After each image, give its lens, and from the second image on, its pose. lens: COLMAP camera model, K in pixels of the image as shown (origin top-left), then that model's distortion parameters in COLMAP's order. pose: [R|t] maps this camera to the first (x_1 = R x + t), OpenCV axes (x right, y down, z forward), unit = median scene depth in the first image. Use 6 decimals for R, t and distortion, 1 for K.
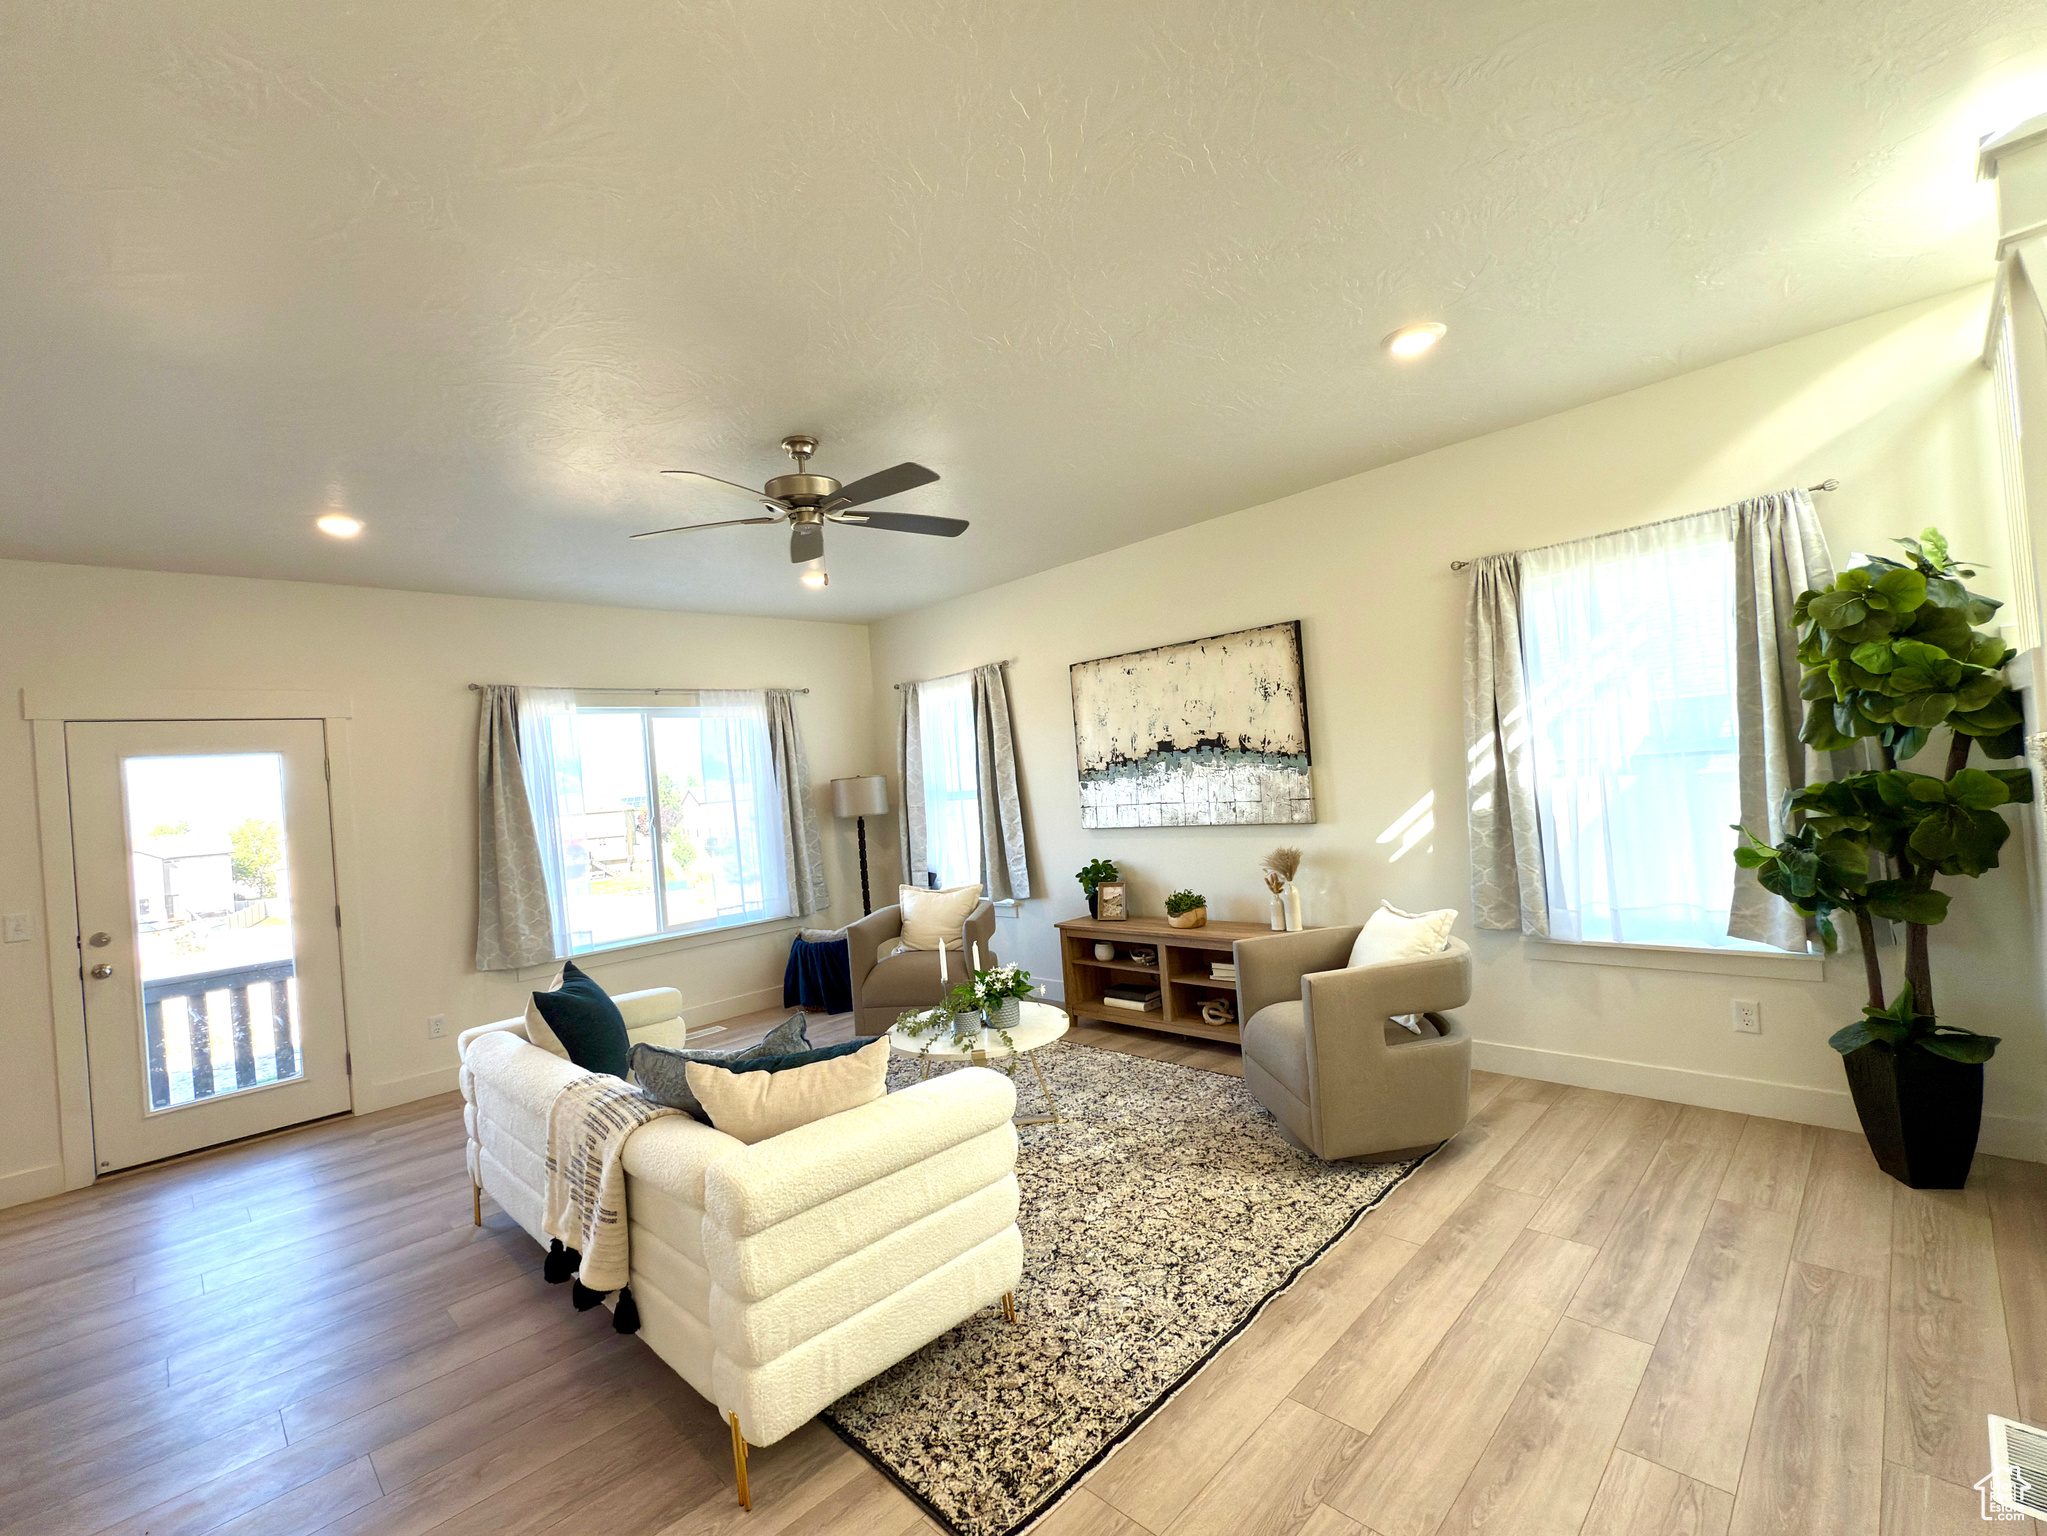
lens RADIAL K [[884.8, 0, 1023.5], [0, 884.8, 768.0], [0, 0, 1]] dist [0.000307, 0.000355]
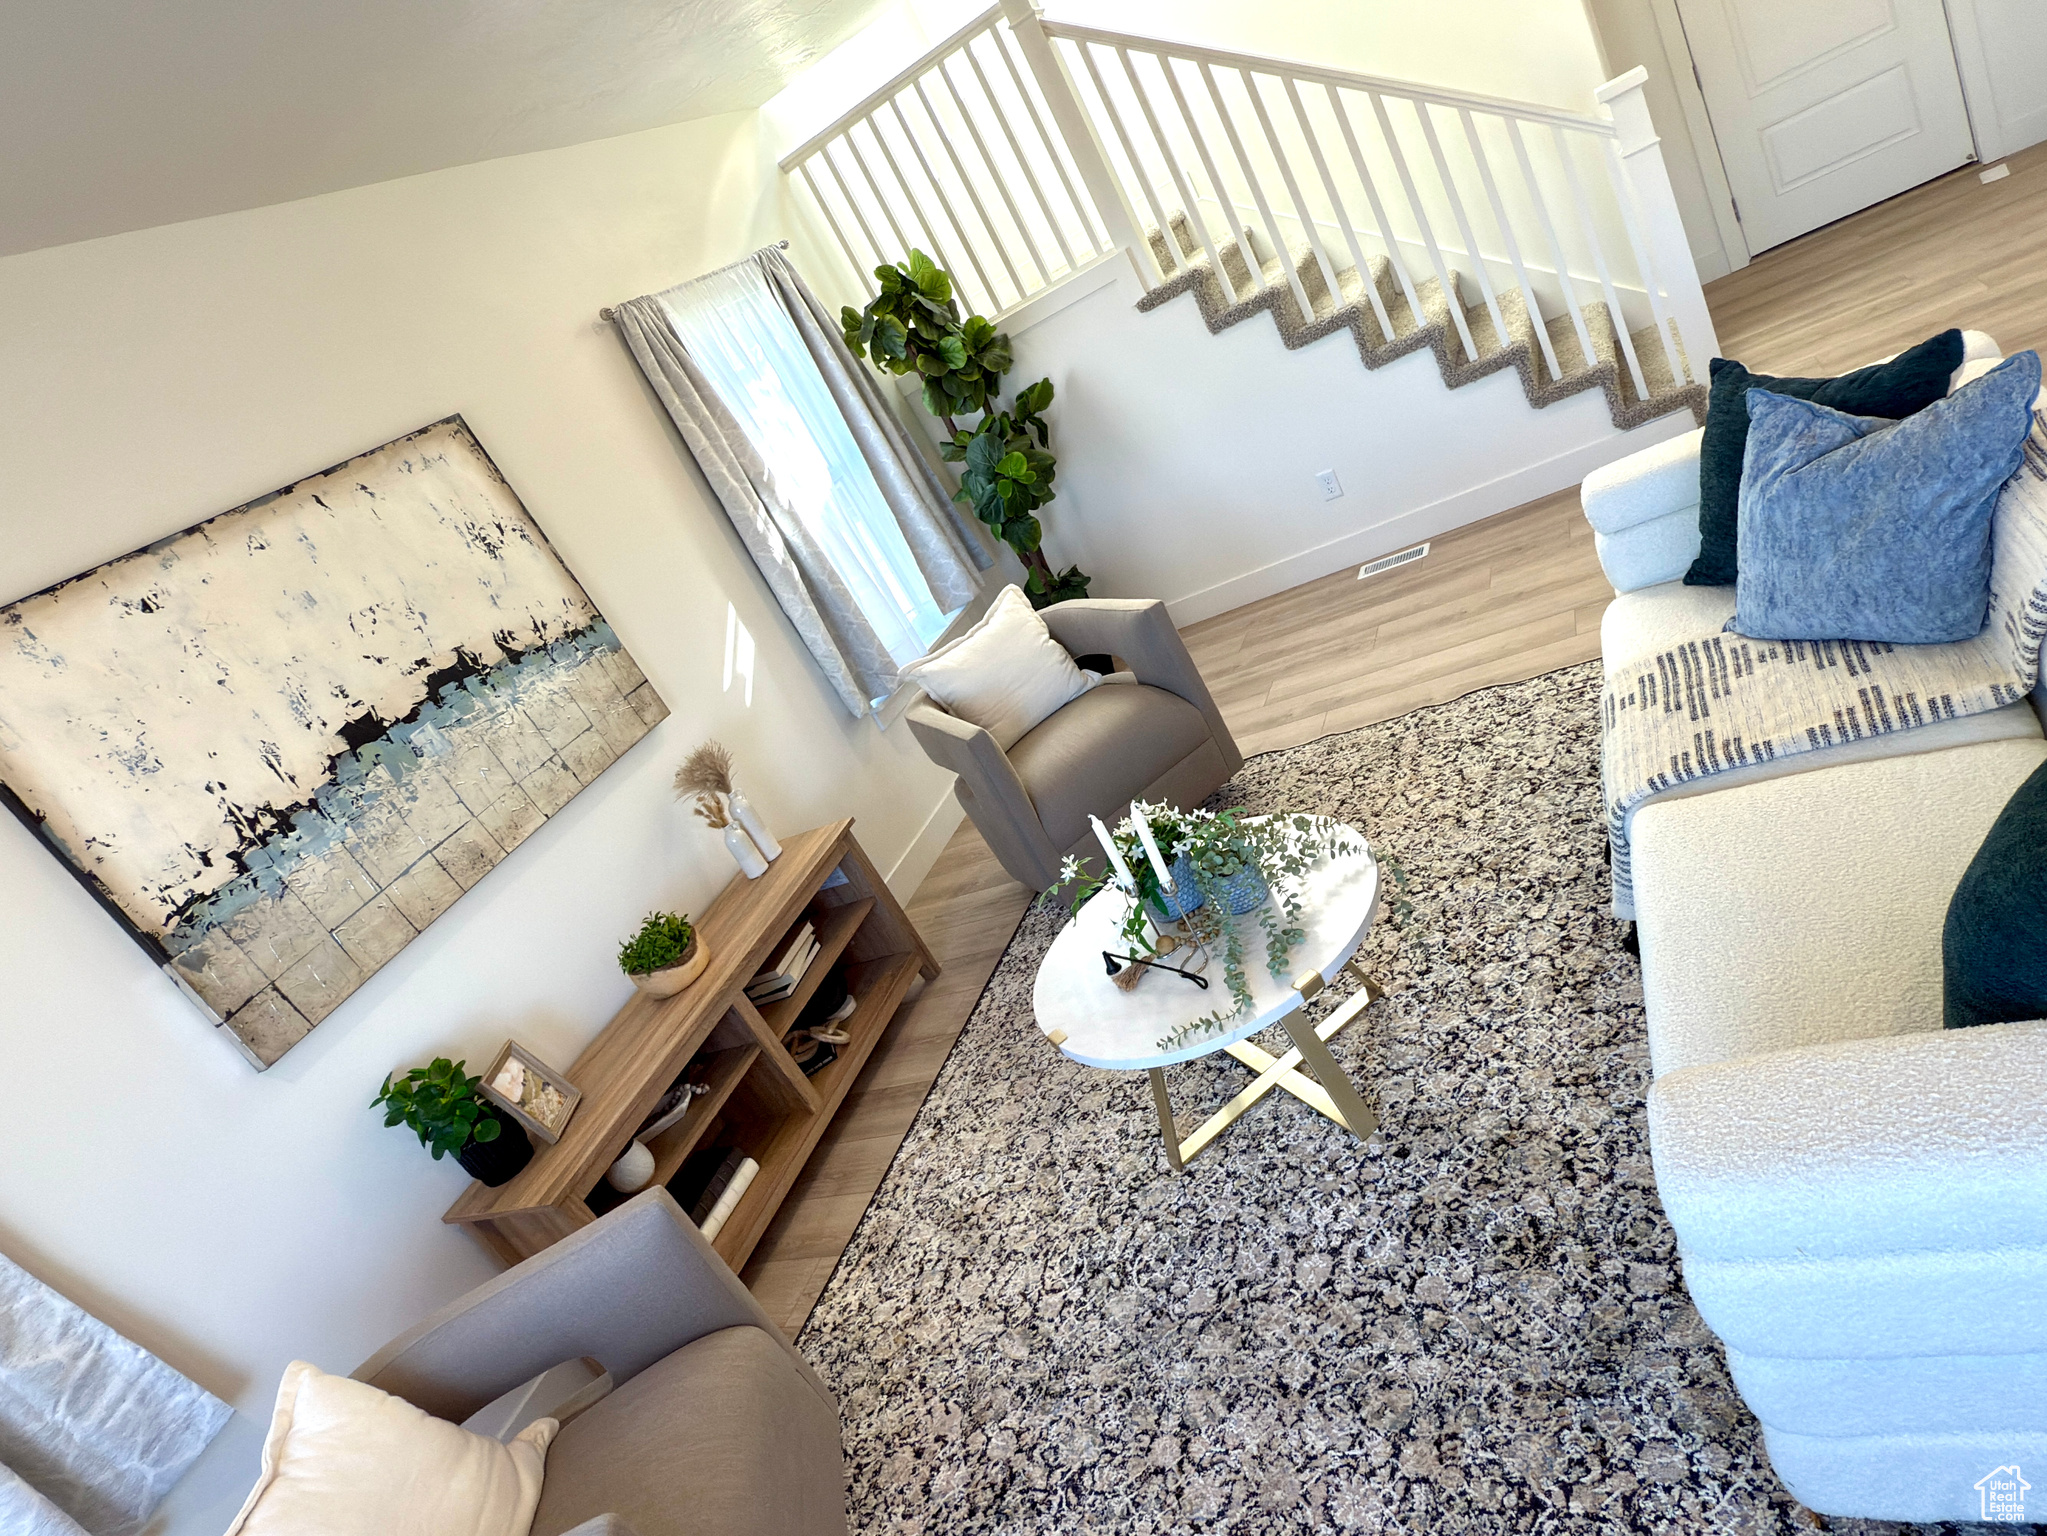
lens RADIAL K [[1234.5, 0, 1023.5], [0, 1234.5, 768.0], [0, 0, 1]] dist [0.000933, 0.000947]
pose [[-0.311664, -0.114137, 0.943313, -0.522032], [0.491788, 0.830072, 0.262918, -0.010010], [-0.813026, 0.545852, -0.202572, 0.917621]]
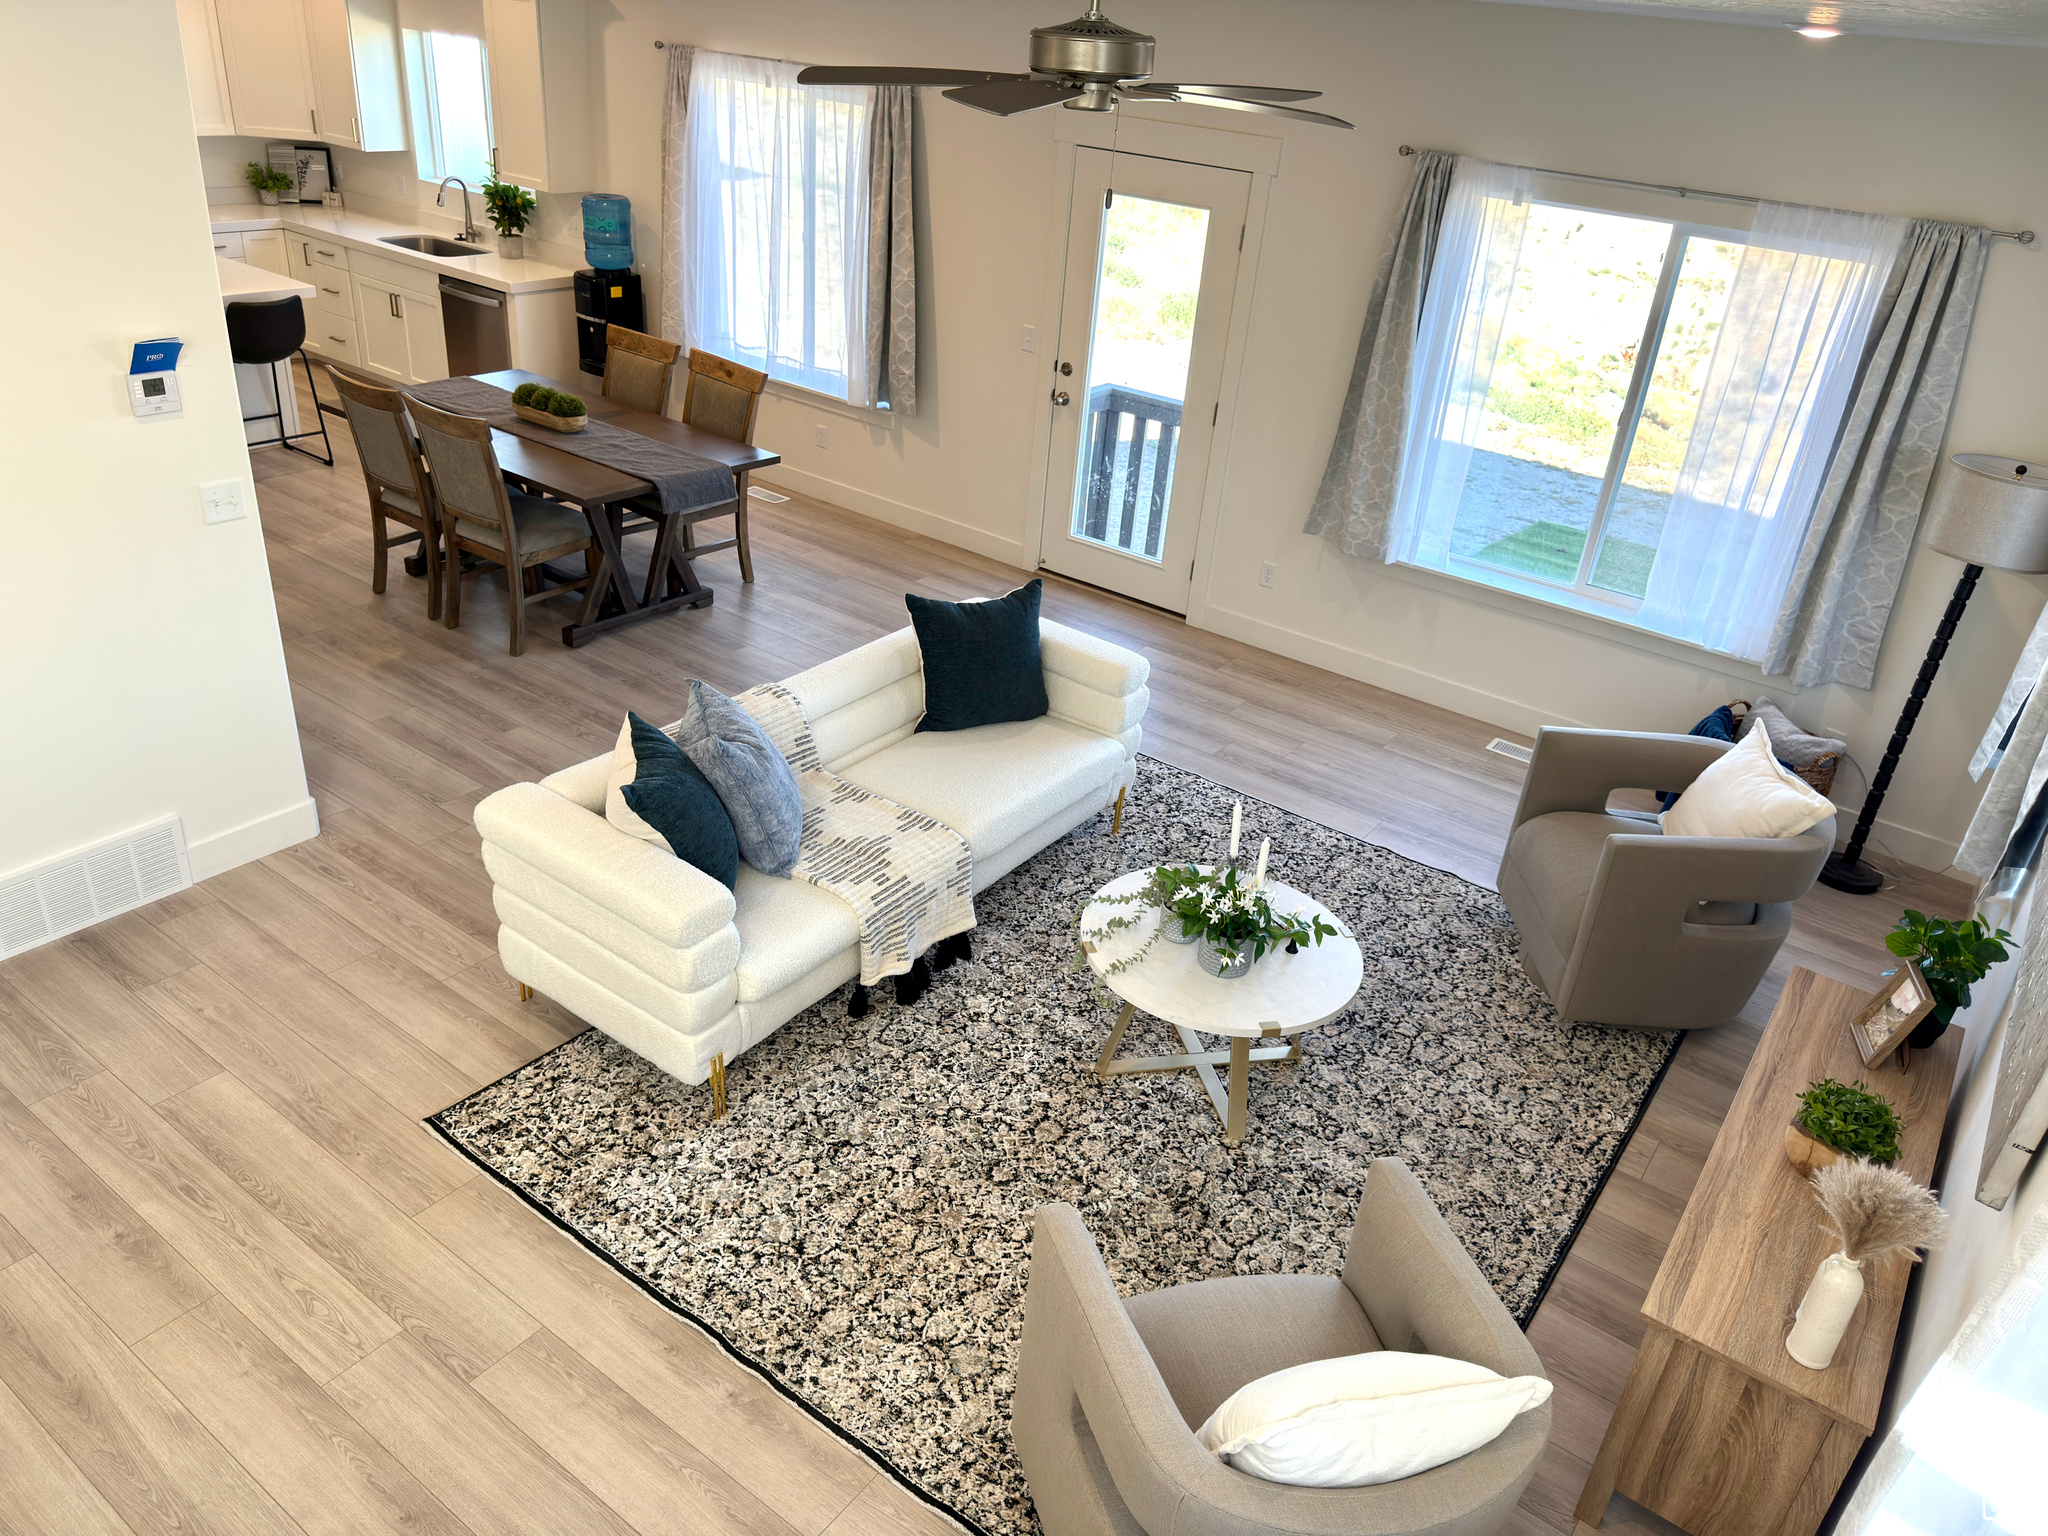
lens RADIAL K [[1431.3, 0, 1024.0], [0, 1431.3, 768.0], [0, 0, 1]] dist [0.102842, -0.155867]
pose [[0.155829, 0.548748, -0.821336, 0.568859], [-0.085434, 0.835865, 0.542246, -0.296906], [0.984083, -0.014328, 0.177133, 0.525386]]
